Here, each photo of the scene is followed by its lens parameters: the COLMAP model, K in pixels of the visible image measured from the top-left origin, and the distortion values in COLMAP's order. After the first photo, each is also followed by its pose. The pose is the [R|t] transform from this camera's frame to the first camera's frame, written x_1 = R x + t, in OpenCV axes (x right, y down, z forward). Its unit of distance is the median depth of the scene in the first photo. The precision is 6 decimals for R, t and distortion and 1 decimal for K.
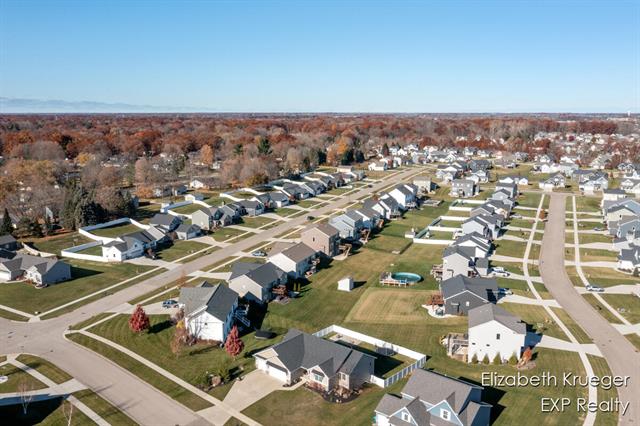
lens RADIAL K [[524.2, 0, 319.0], [0, 524.2, 196.4], [0, 0, 1]] dist [-0.024188, 0.005722]
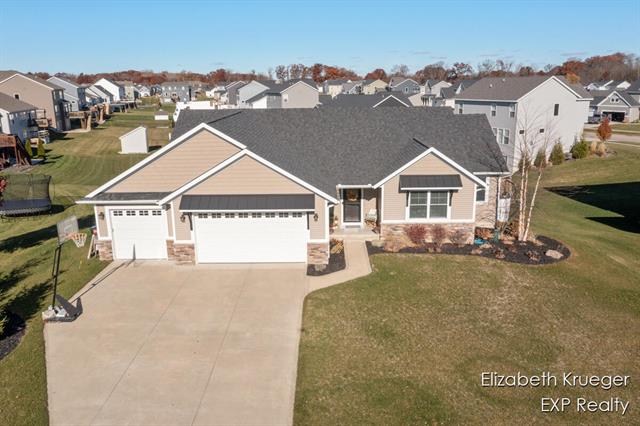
lens RADIAL K [[504.1, 0, 320.5], [0, 504.1, 211.9], [0, 0, 1]] dist [-0.021641, 0.000657]
pose [[0.772714, -0.164335, 0.613113, -0.129278], [0.113217, 0.986099, 0.121619, 0.218189], [-0.624576, -0.024562, 0.780577, 0.583656]]
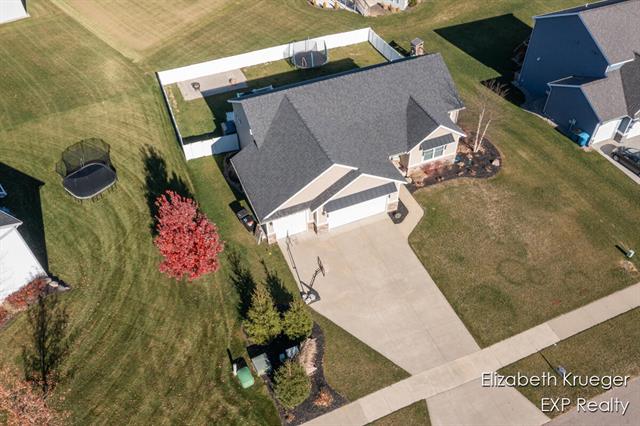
lens RADIAL K [[504.1, 0, 320.5], [0, 504.1, 211.9], [0, 0, 1]] dist [-0.021641, 0.000657]
pose [[0.460425, -0.640220, 0.614921, -0.221276], [0.160192, 0.741265, 0.651817, 0.073501], [-0.873125, -0.201608, 0.443854, 0.615060]]
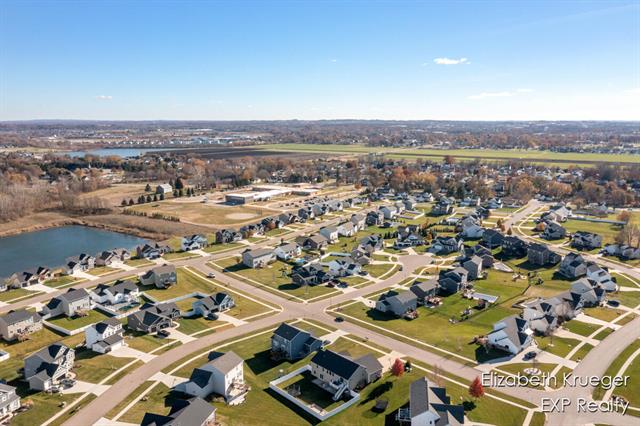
lens RADIAL K [[524.2, 0, 319.0], [0, 524.2, 196.4], [0, 0, 1]] dist [-0.024188, 0.005722]
pose [[-0.989251, -0.017434, 0.145186, -0.114022], [0.027769, 0.952402, 0.303577, -0.525761], [-0.143568, 0.304346, -0.941680, 1.789309]]
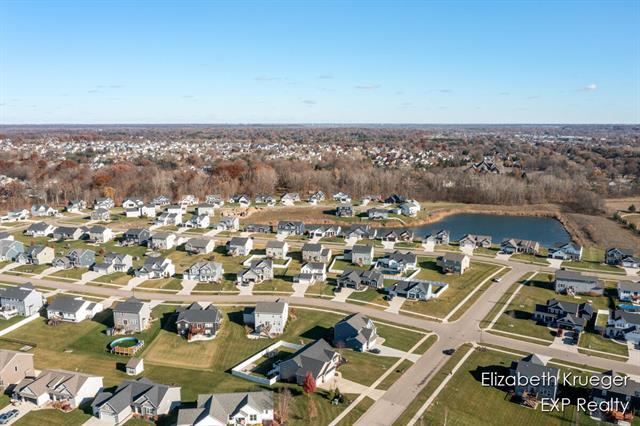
lens RADIAL K [[504.1, 0, 320.5], [0, 504.1, 211.9], [0, 0, 1]] dist [-0.021641, 0.000657]
pose [[-0.136870, -0.170406, 0.975822, -1.022245], [0.153575, 0.969532, 0.190848, -0.293438], [-0.978612, 0.175983, -0.106530, 0.781538]]
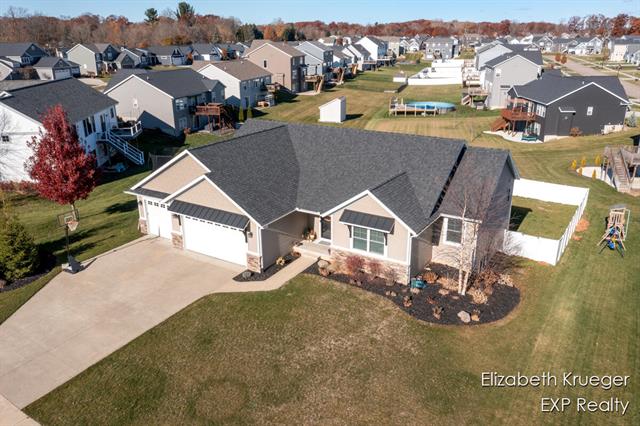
lens RADIAL K [[504.1, 0, 320.5], [0, 504.1, 211.9], [0, 0, 1]] dist [-0.021641, 0.000657]
pose [[0.990528, -0.052736, 0.126781, -0.039416], [0.029500, 0.983478, 0.178611, 0.197683], [-0.134106, -0.173179, 0.975718, 0.519889]]
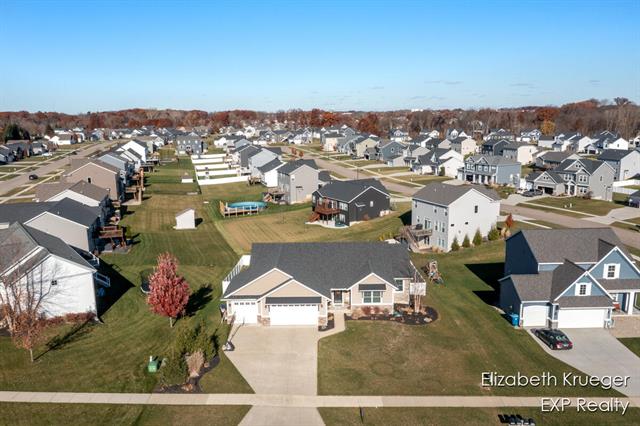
lens RADIAL K [[504.1, 0, 320.5], [0, 504.1, 211.9], [0, 0, 1]] dist [-0.021641, 0.000657]
pose [[0.768617, -0.131528, 0.626041, -0.250110], [0.115634, 0.991080, 0.066252, 0.150151], [-0.629171, 0.021469, 0.776970, 0.428395]]
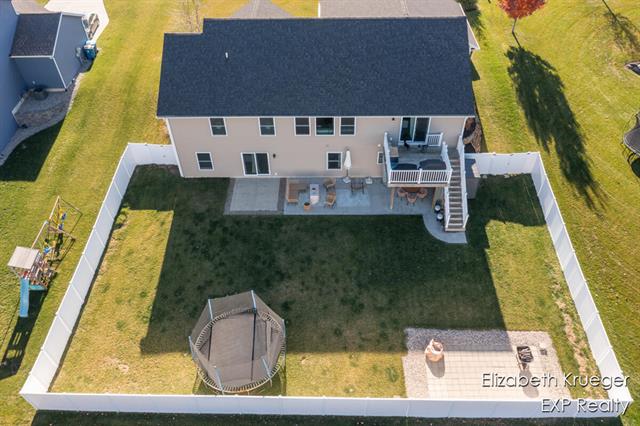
lens RADIAL K [[524.2, 0, 319.0], [0, 524.2, 196.4], [0, 0, 1]] dist [-0.024188, 0.005722]
pose [[-0.778673, 0.442499, -0.444818, 0.139877], [-0.081734, 0.631373, 0.771160, 0.078345], [0.622083, 0.636838, -0.455466, 0.892429]]
